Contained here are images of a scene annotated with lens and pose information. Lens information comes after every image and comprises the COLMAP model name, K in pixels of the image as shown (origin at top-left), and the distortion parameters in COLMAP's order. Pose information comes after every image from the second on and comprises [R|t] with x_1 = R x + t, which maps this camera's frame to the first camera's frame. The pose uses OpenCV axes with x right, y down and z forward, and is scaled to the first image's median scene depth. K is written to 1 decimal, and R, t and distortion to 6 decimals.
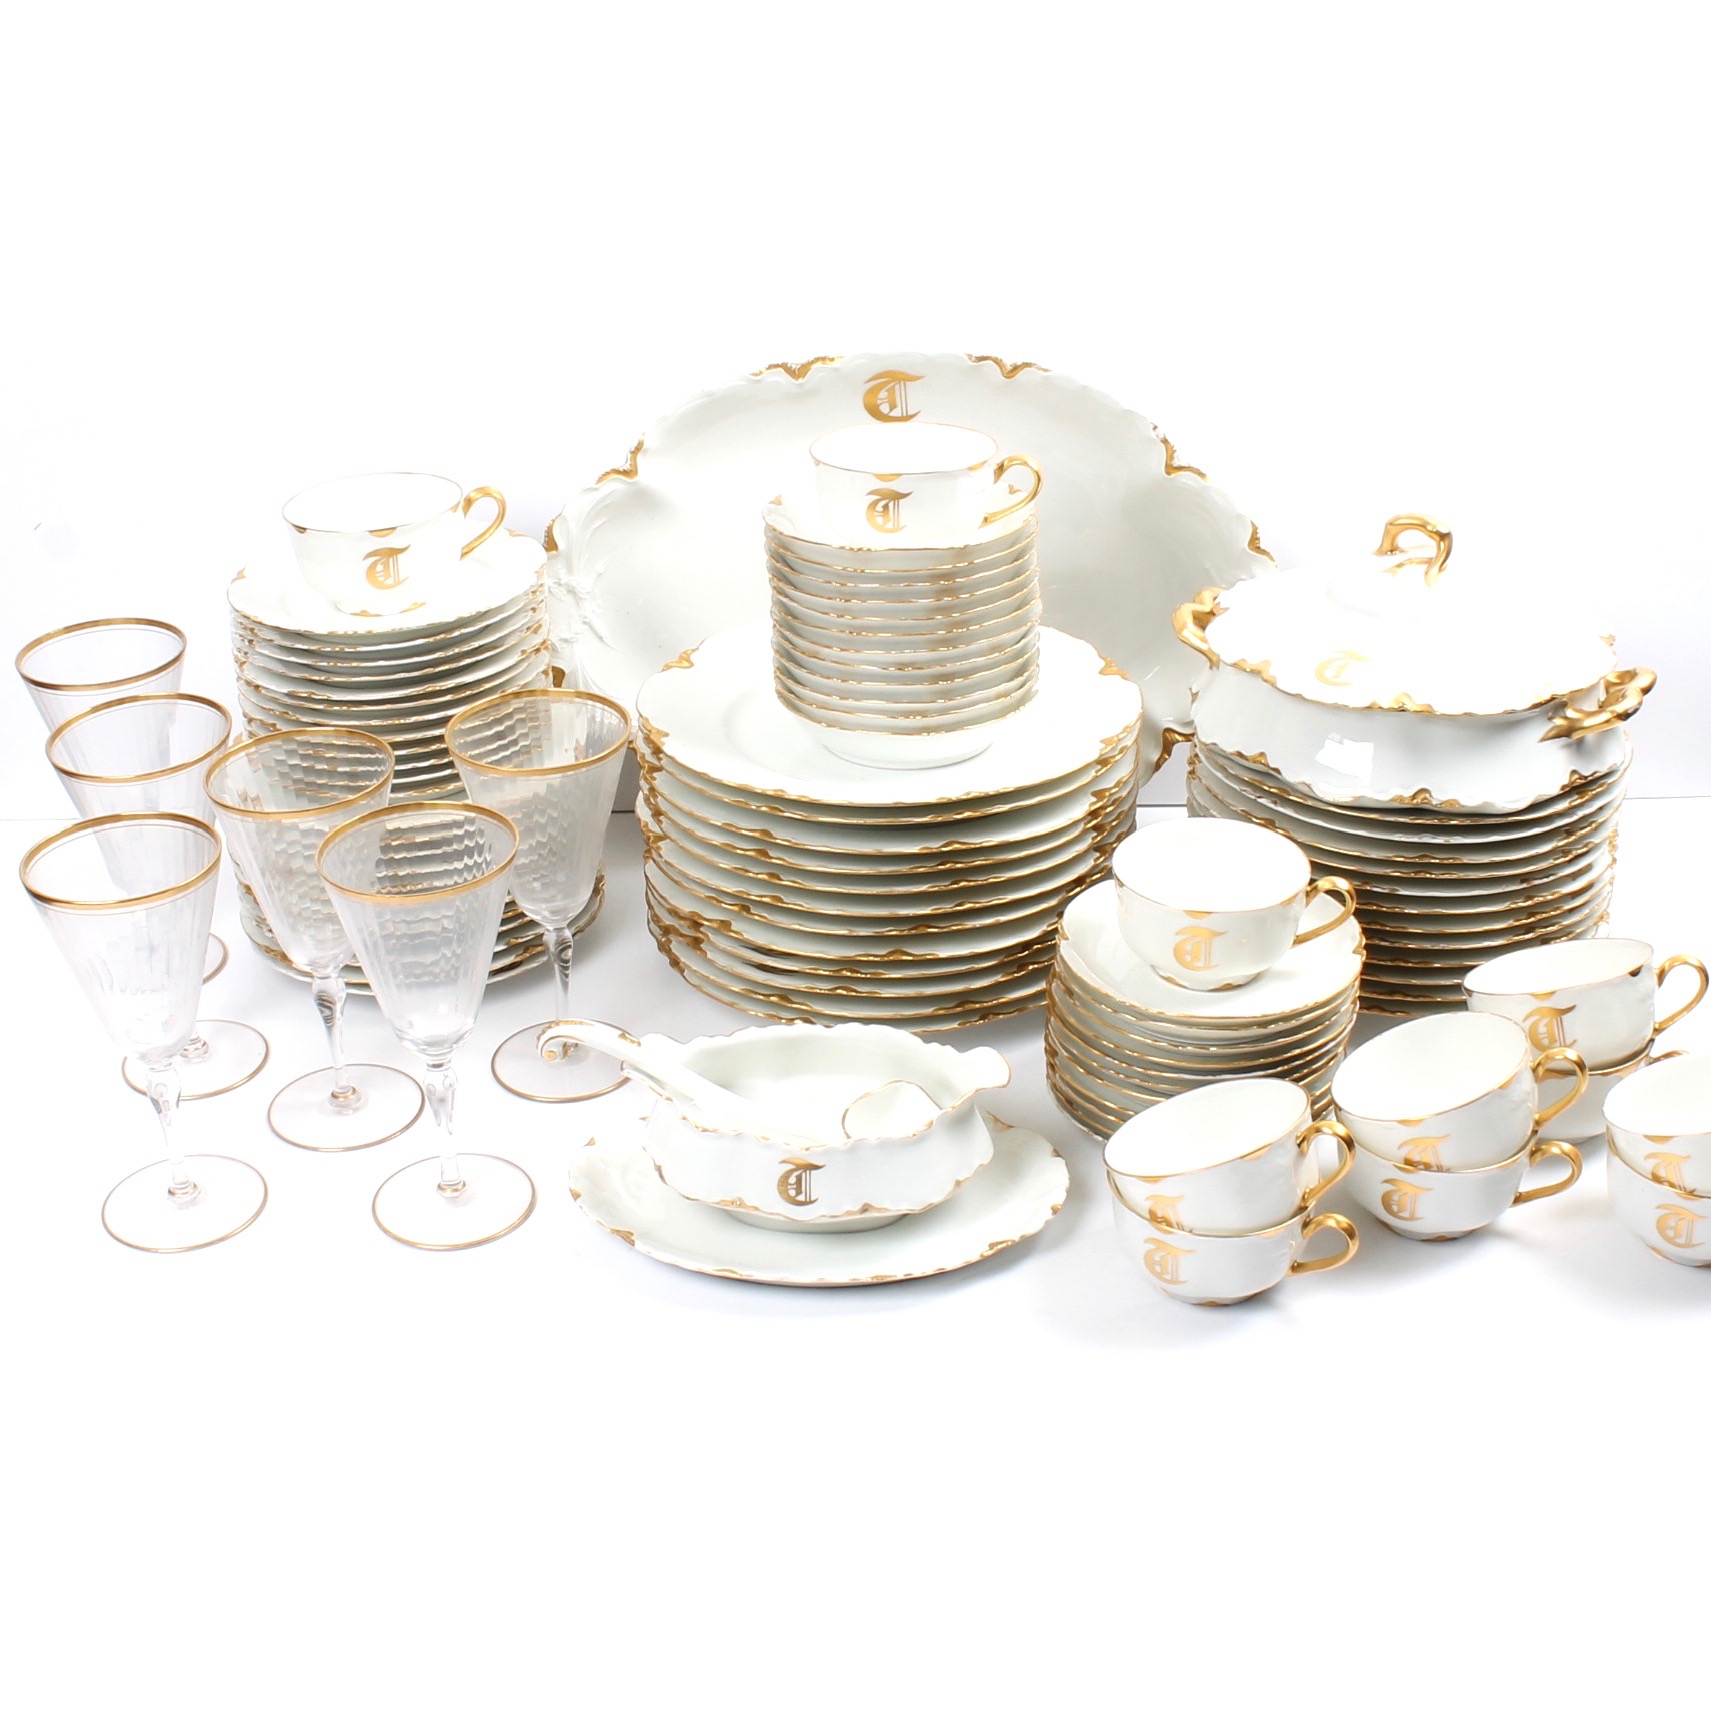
lens RADIAL K [[2585.9, 0, 848.2], [0, 2585.9, 870.0], [0, 0, 1]] dist [-0.245277, 0.000000]
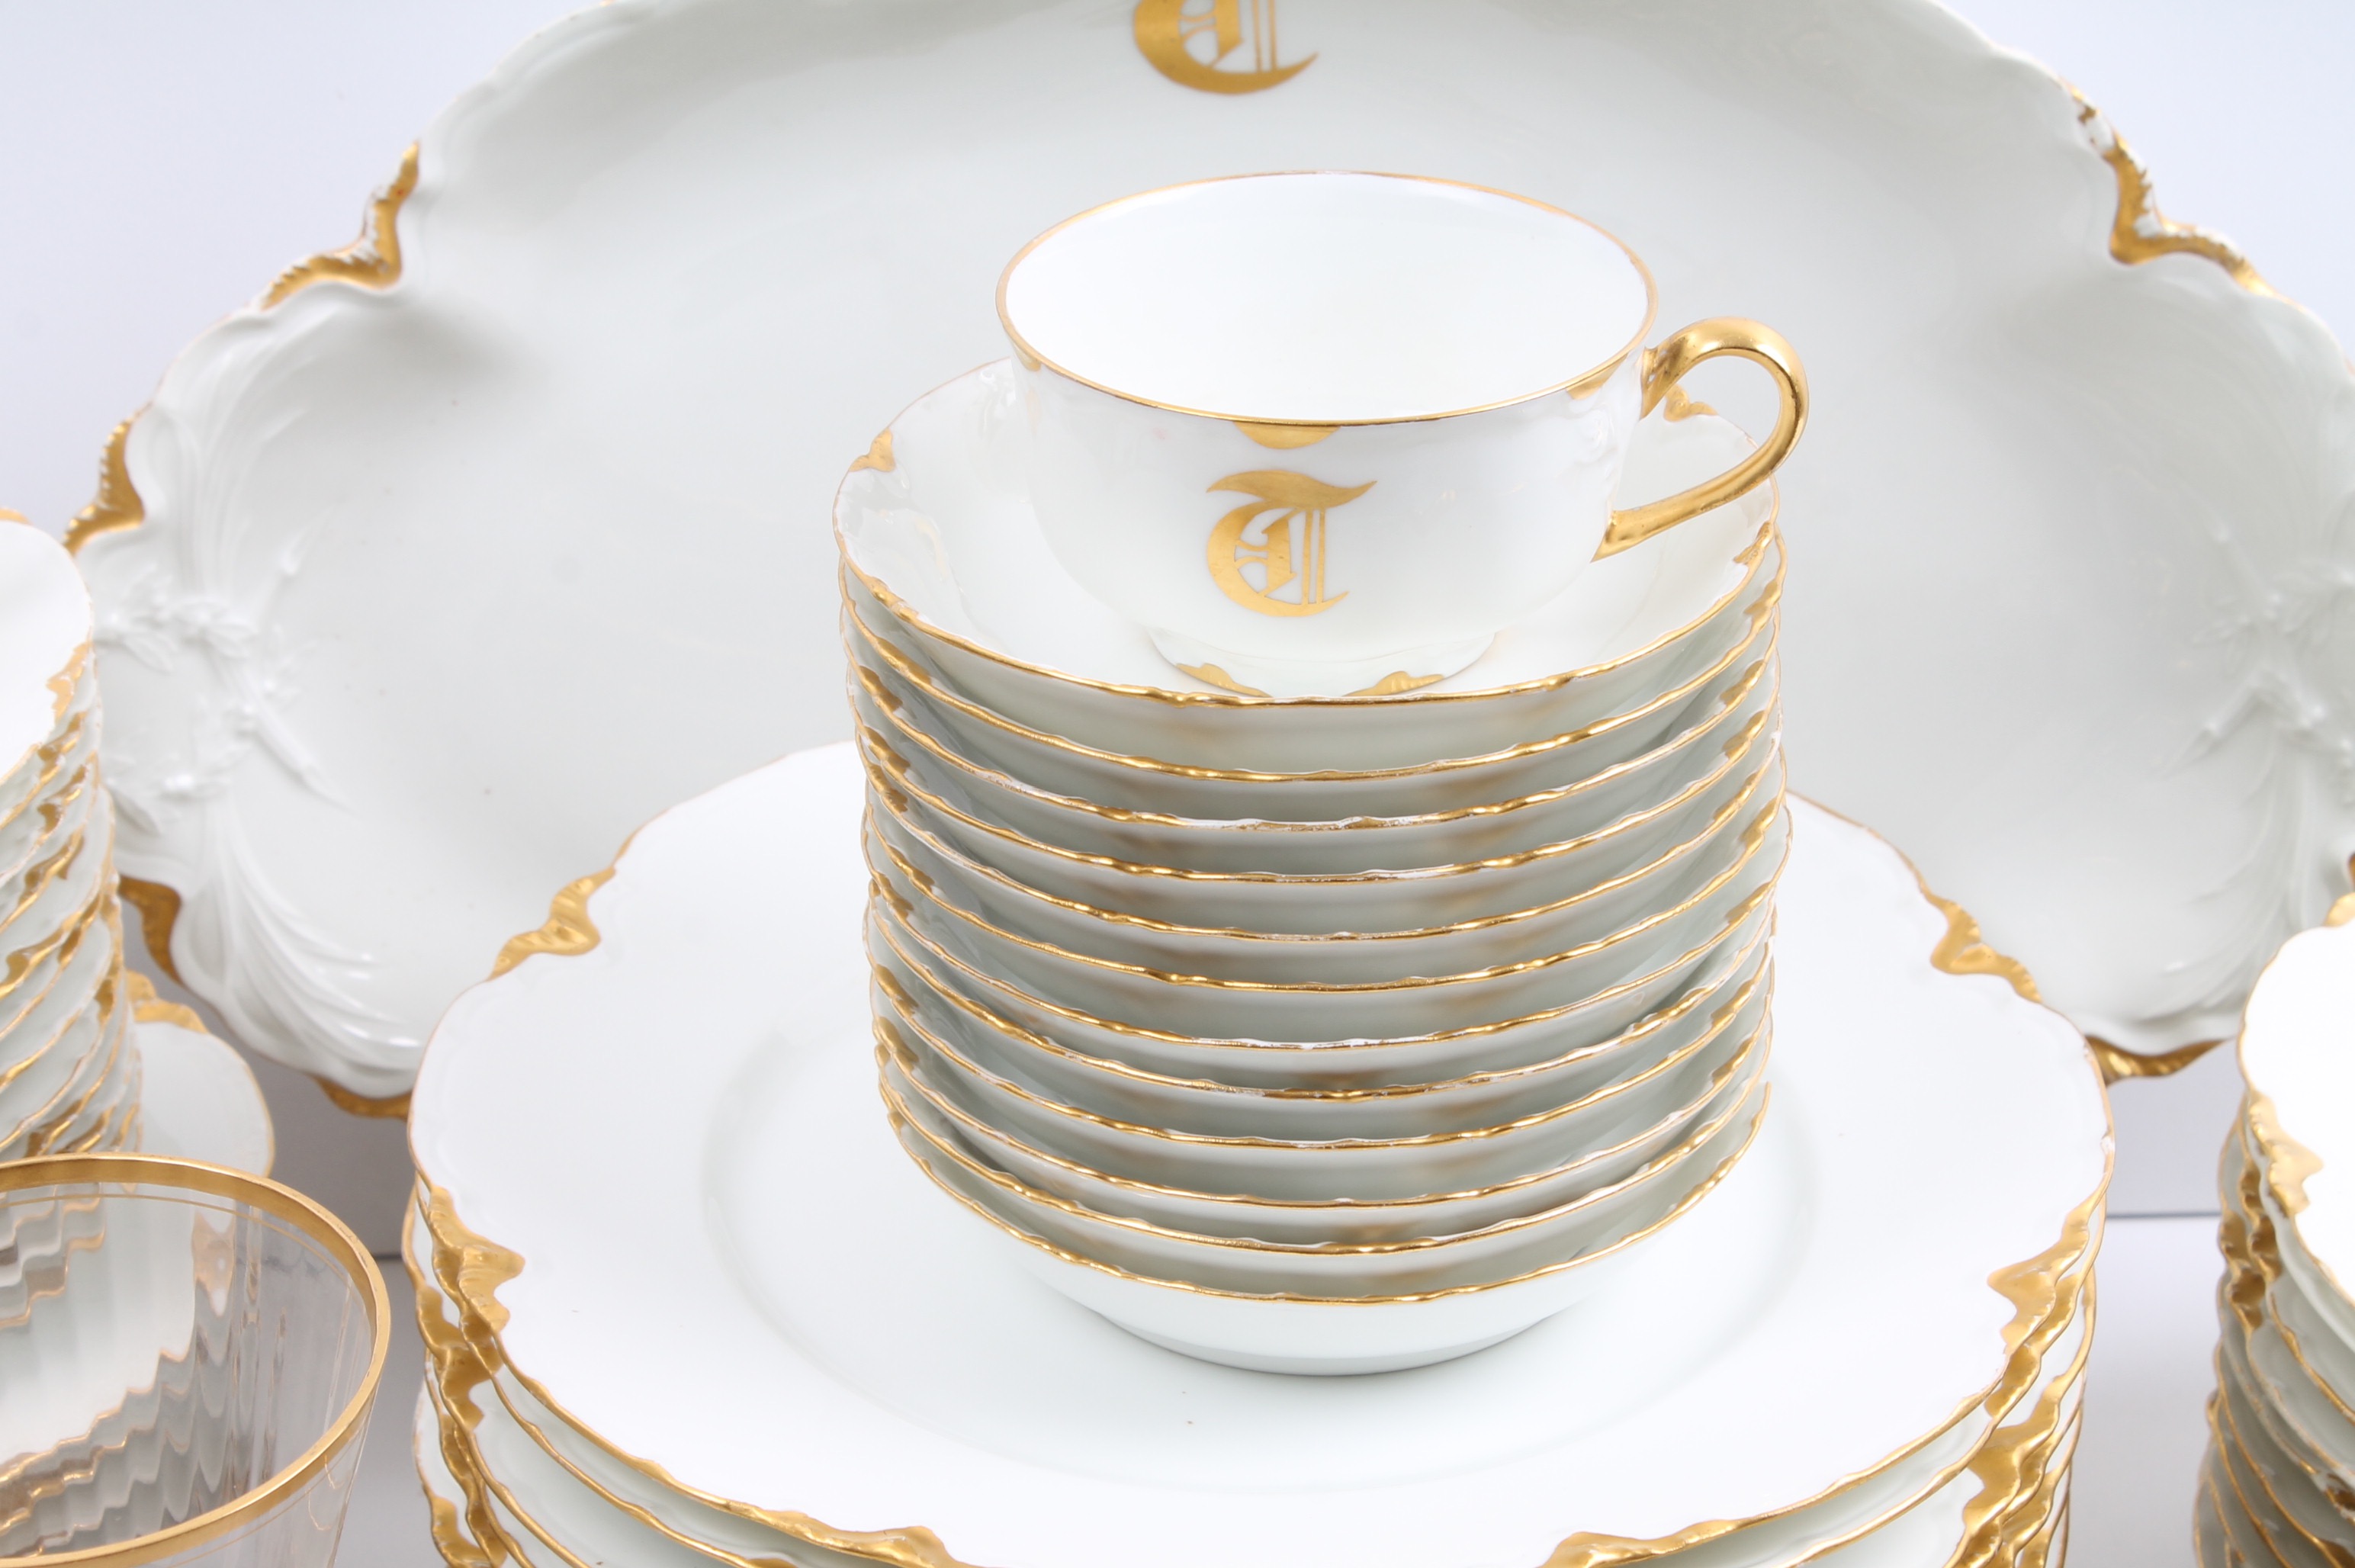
lens RADIAL K [[5361.9, 0, 1181.7], [0, 5361.9, 745.7], [0, 0, 1]] dist [0.054195, 0.000000]
pose [[0.998470, -0.012444, 0.053881, -0.027523], [0.010317, 0.999163, 0.039576, -0.138020], [-0.054329, -0.038960, 0.997763, 0.398130]]
